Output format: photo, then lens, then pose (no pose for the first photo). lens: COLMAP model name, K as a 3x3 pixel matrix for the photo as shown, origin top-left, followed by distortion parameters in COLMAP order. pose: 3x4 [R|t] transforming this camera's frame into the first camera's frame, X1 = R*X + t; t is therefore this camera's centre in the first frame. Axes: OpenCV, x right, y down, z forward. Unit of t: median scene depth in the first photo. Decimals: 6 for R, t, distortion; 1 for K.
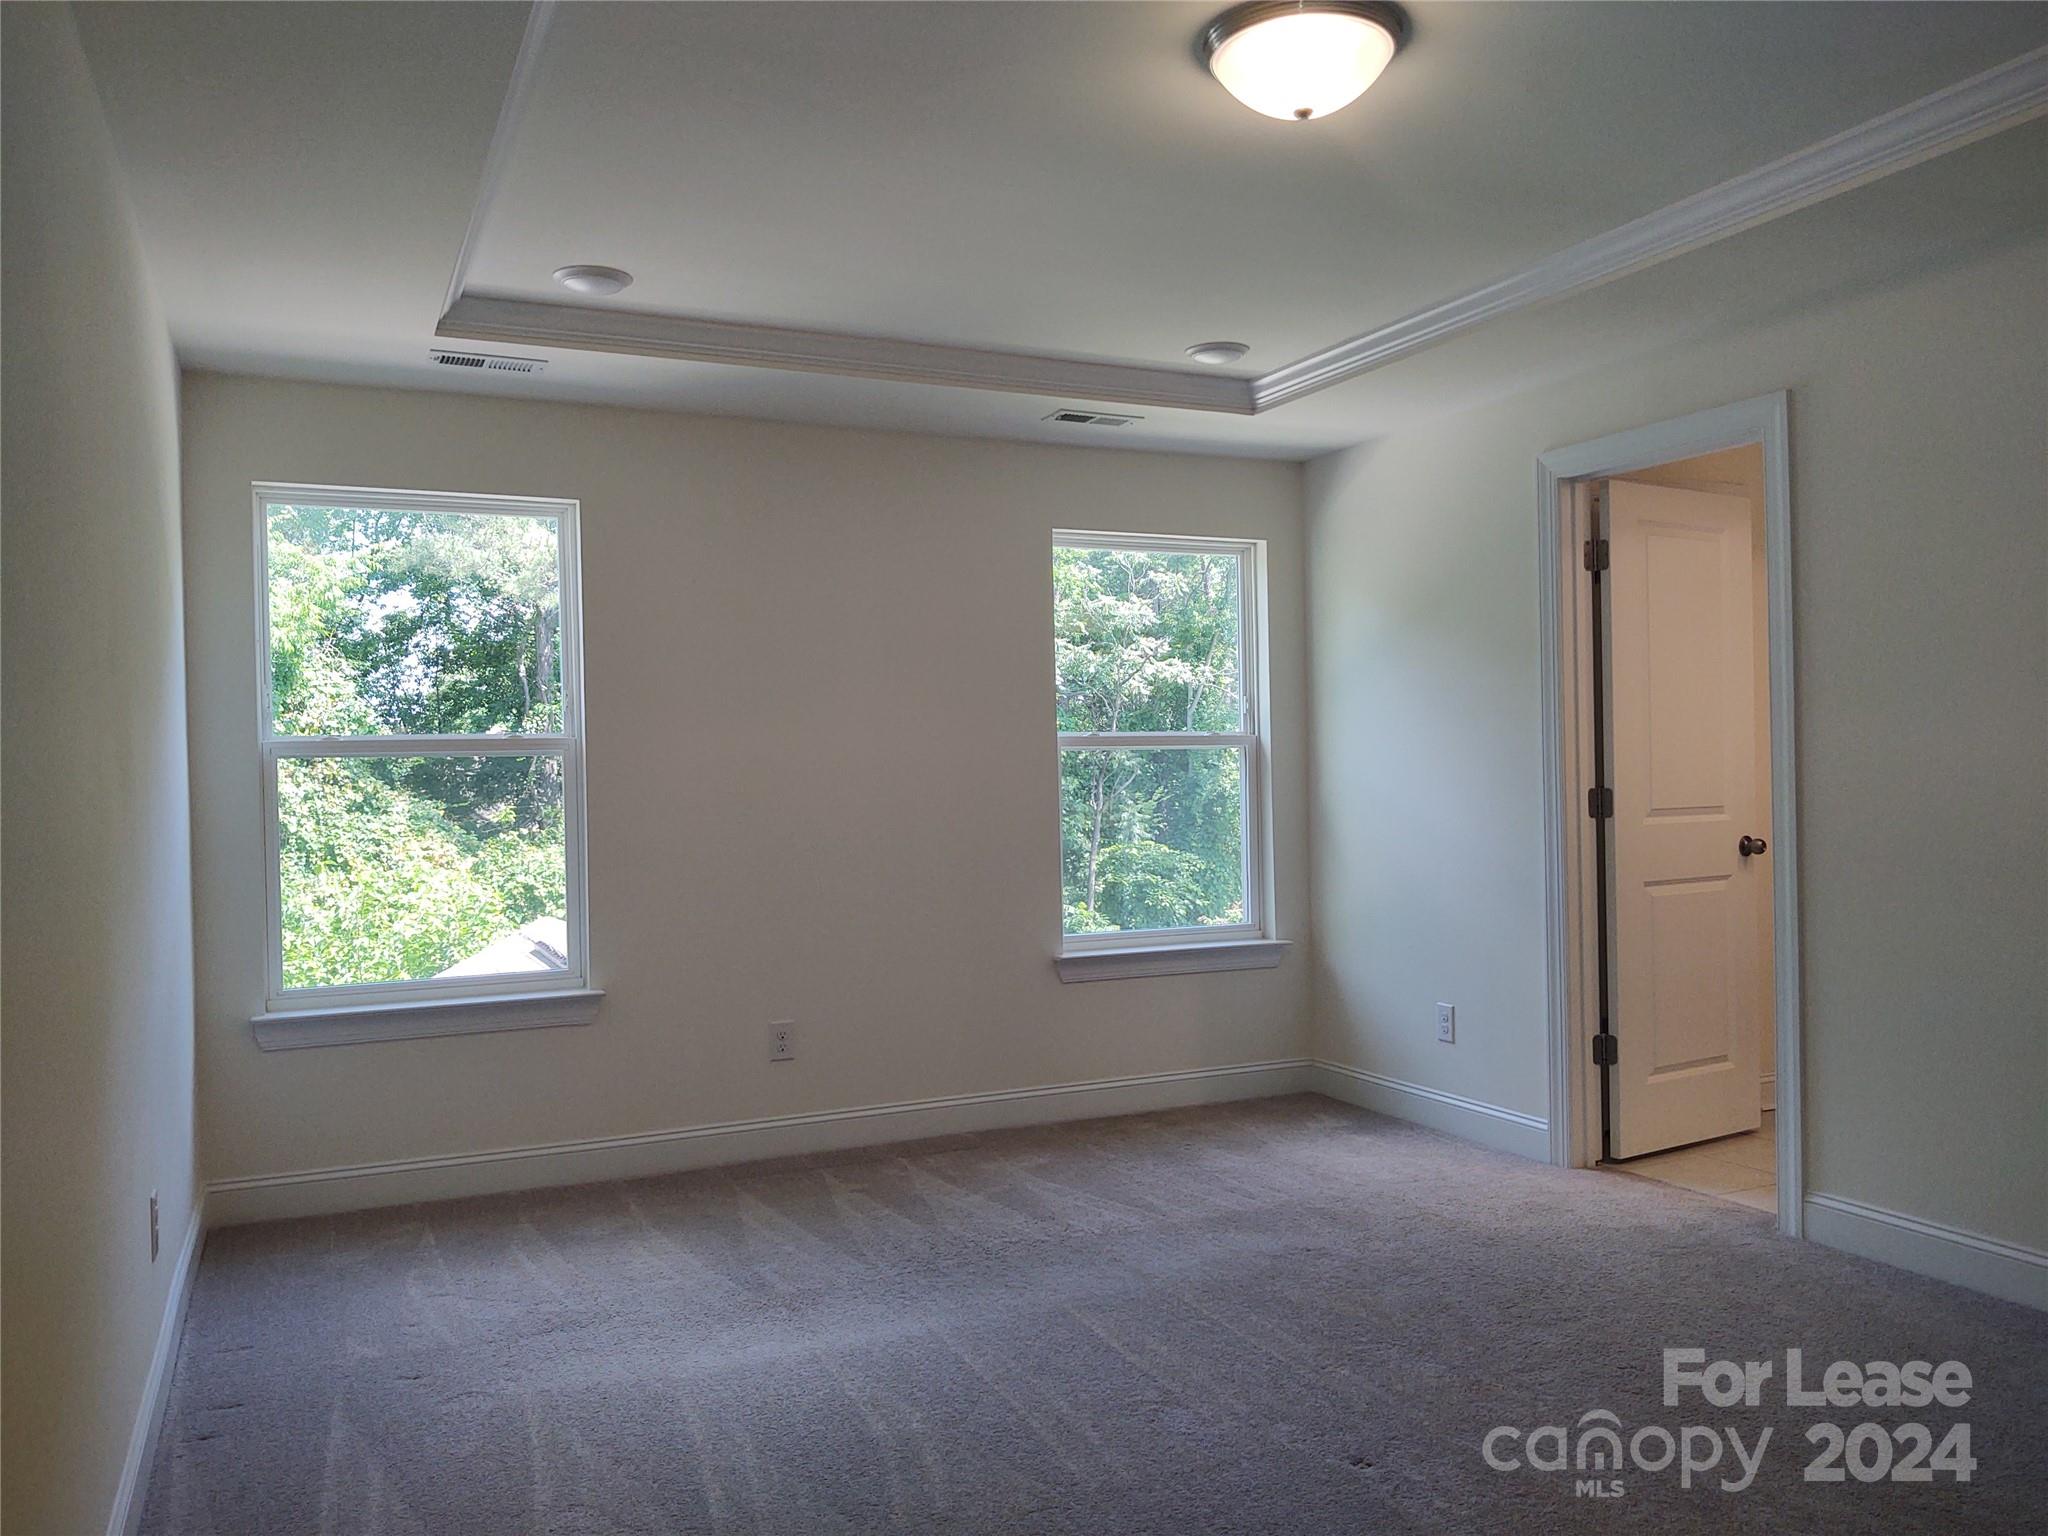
lens RADIAL K [[1556.4, 0, 1030.3], [0, 1556.4, 781.9], [0, 0, 1]] dist [0.070588, -0.143224]
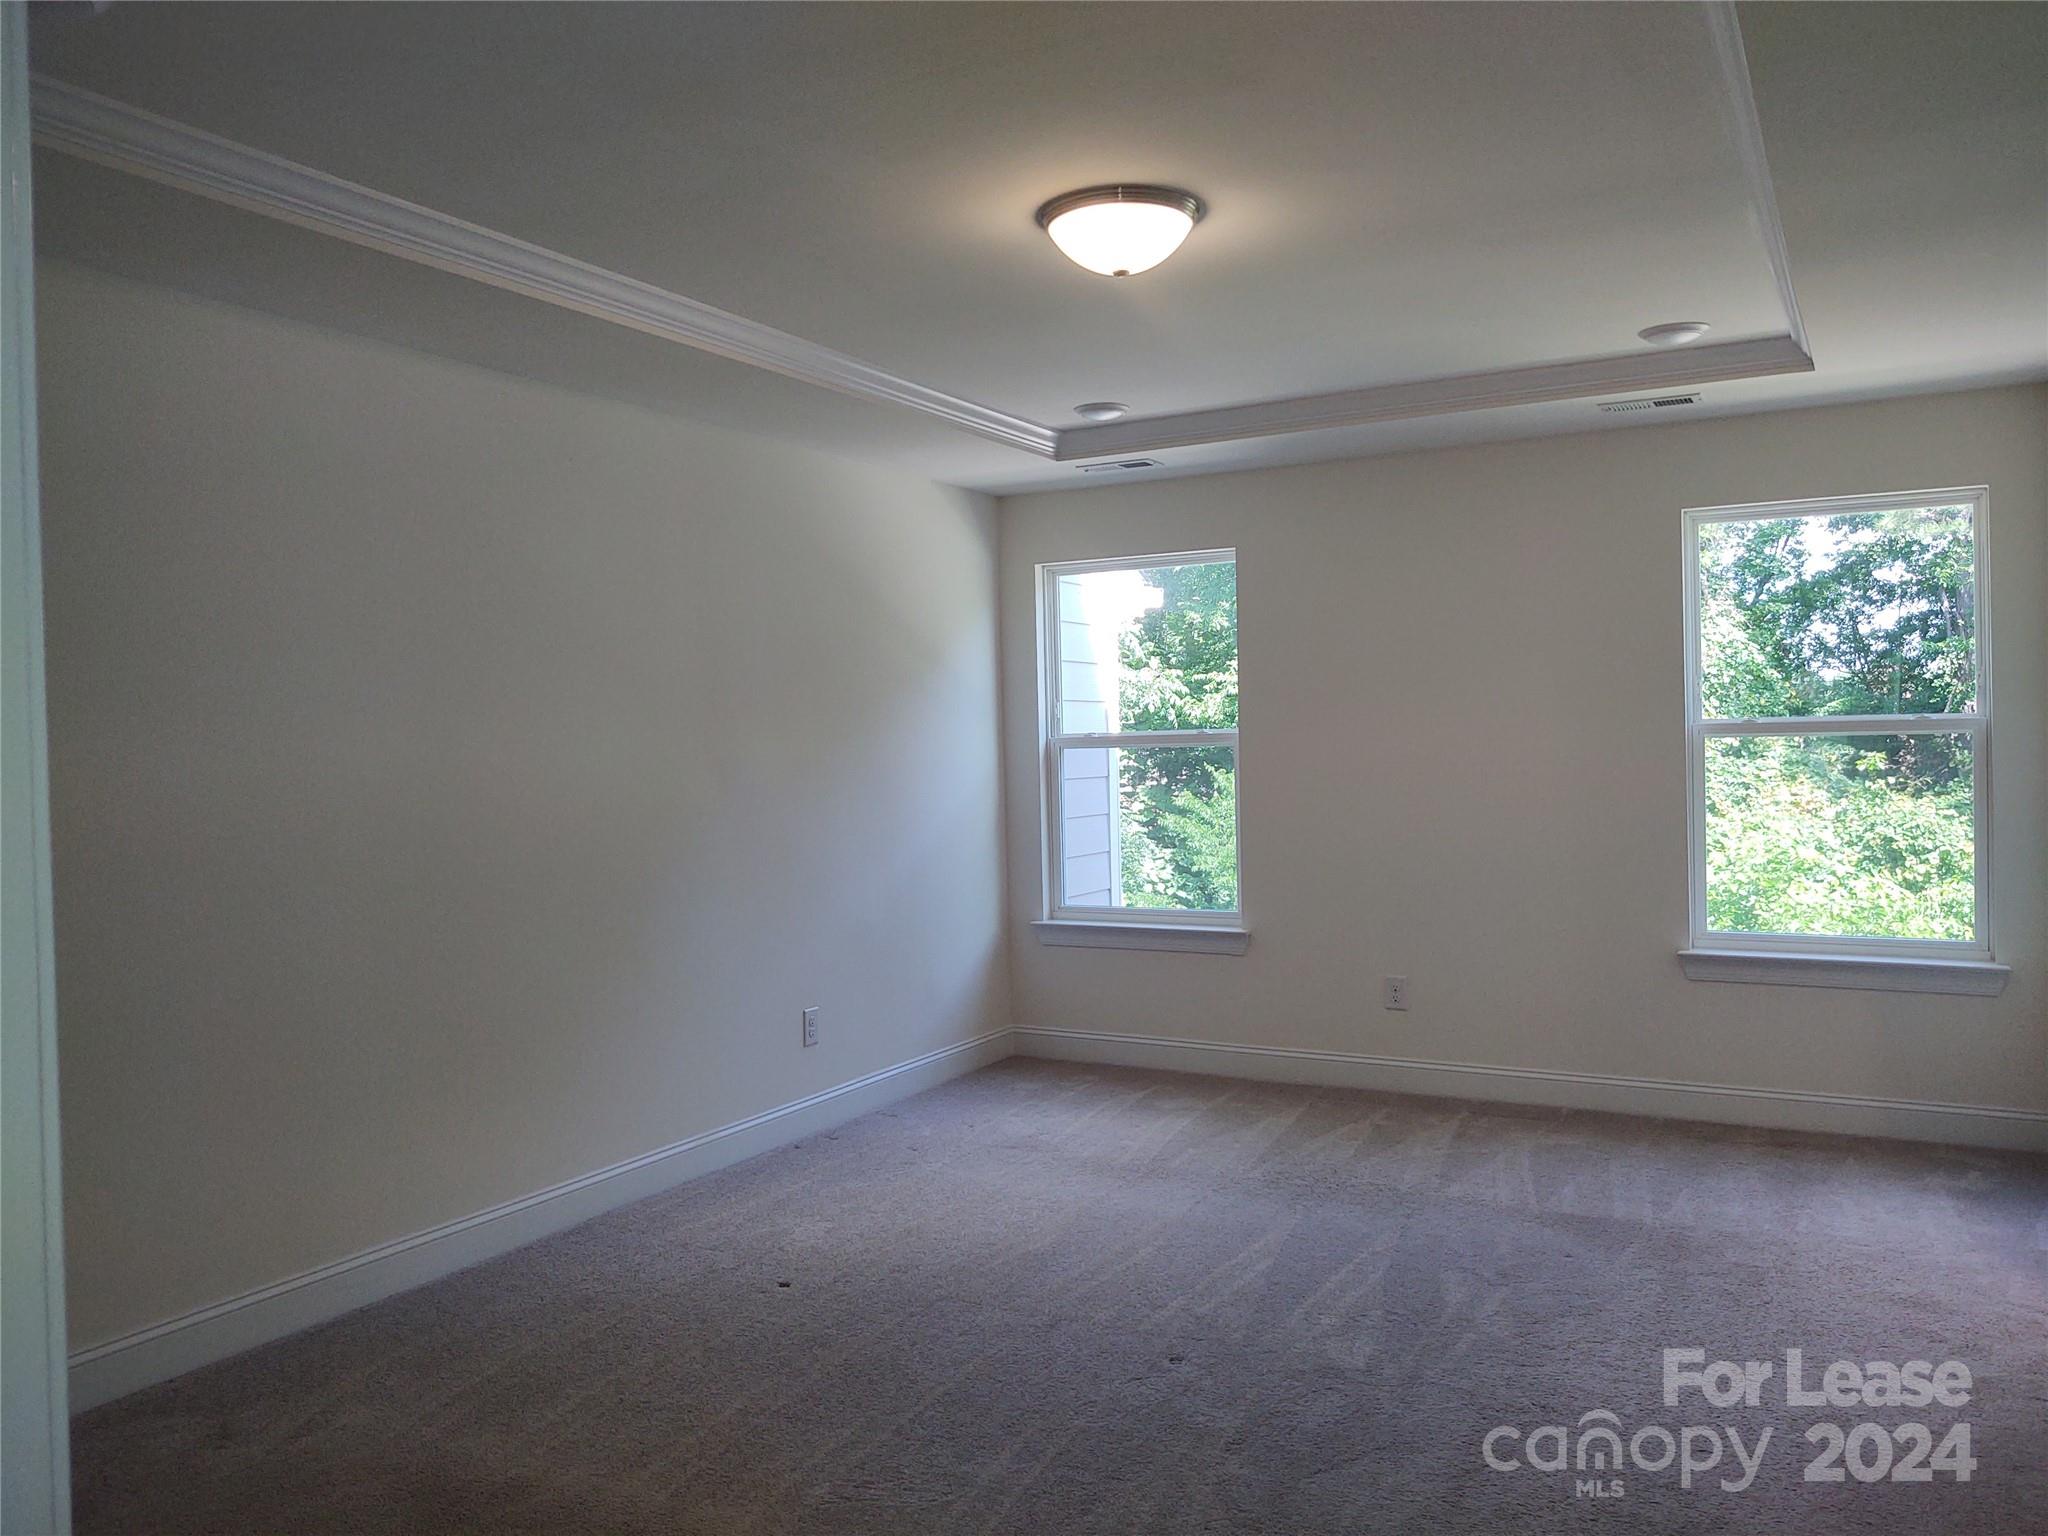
lens RADIAL K [[1556.4, 0, 1030.3], [0, 1556.4, 781.9], [0, 0, 1]] dist [0.070588, -0.143224]
pose [[0.586468, 0.030130, -0.809412, 0.142387], [0.005289, 0.999144, 0.041025, -0.009042], [0.809955, -0.028341, 0.585807, 0.024843]]
